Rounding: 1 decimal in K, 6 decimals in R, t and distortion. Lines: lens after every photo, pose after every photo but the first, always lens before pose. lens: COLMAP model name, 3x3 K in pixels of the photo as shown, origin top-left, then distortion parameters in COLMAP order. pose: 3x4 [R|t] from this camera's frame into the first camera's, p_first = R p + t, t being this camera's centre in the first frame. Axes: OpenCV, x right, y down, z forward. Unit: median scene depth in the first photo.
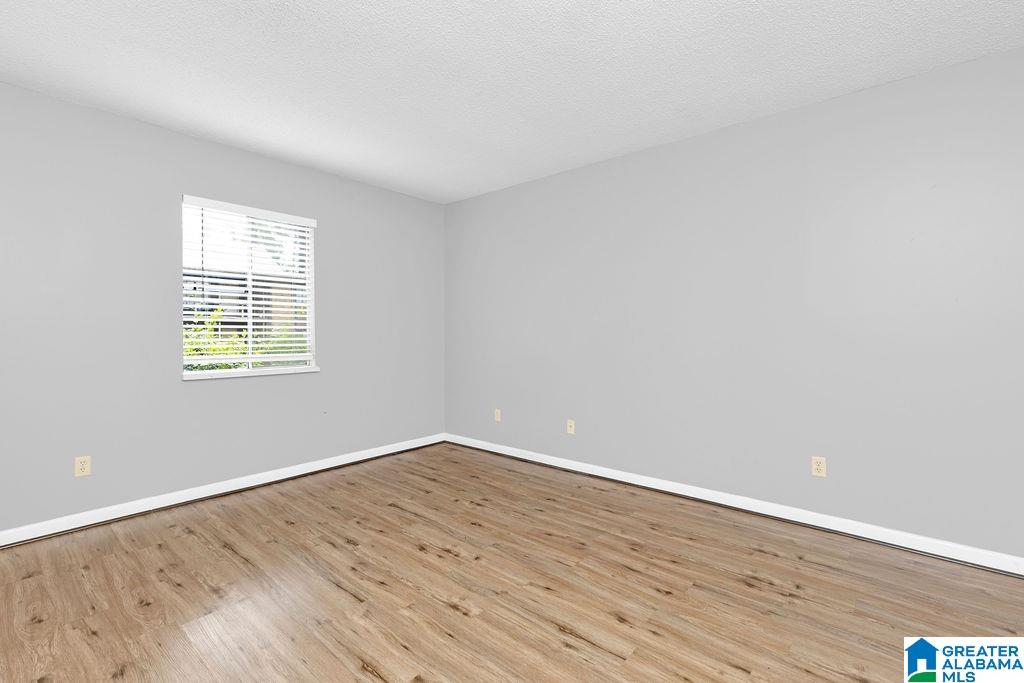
lens RADIAL K [[478.6, 0, 508.6], [0, 478.6, 330.4], [0, 0, 1]] dist [0.001366, -0.000072]
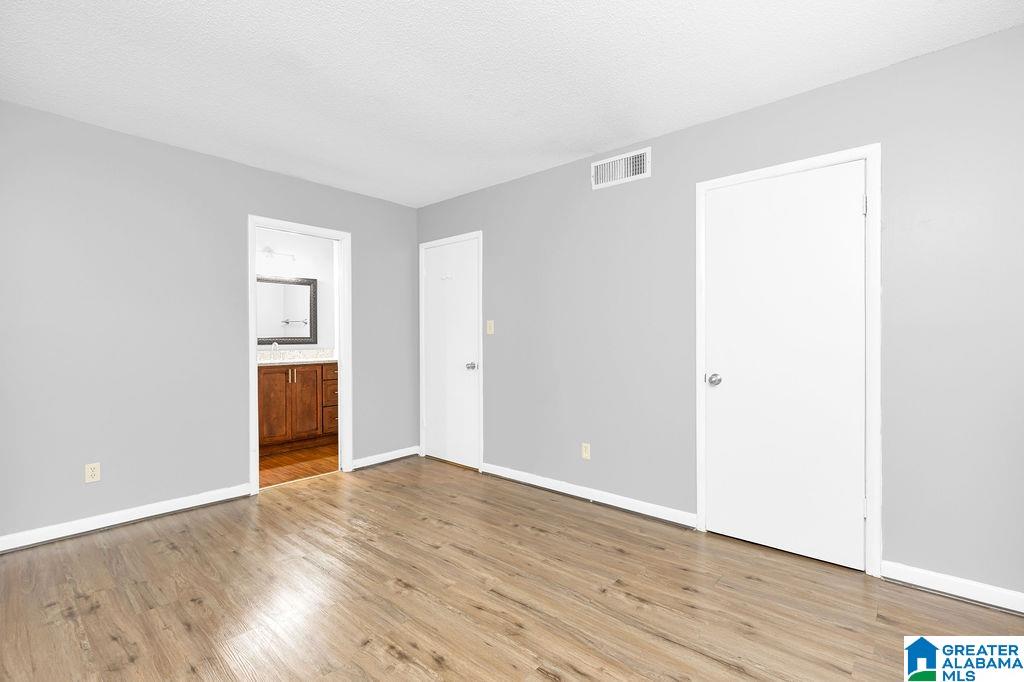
lens RADIAL K [[473.9, 0, 514.7], [0, 473.9, 334.9], [0, 0, 1]] dist [0.001569, -0.000215]
pose [[-0.999970, 0.003084, -0.007059, -0.327644], [0.003158, 0.999939, -0.010550, -0.001795], [0.007026, -0.010572, -0.999919, 1.937128]]
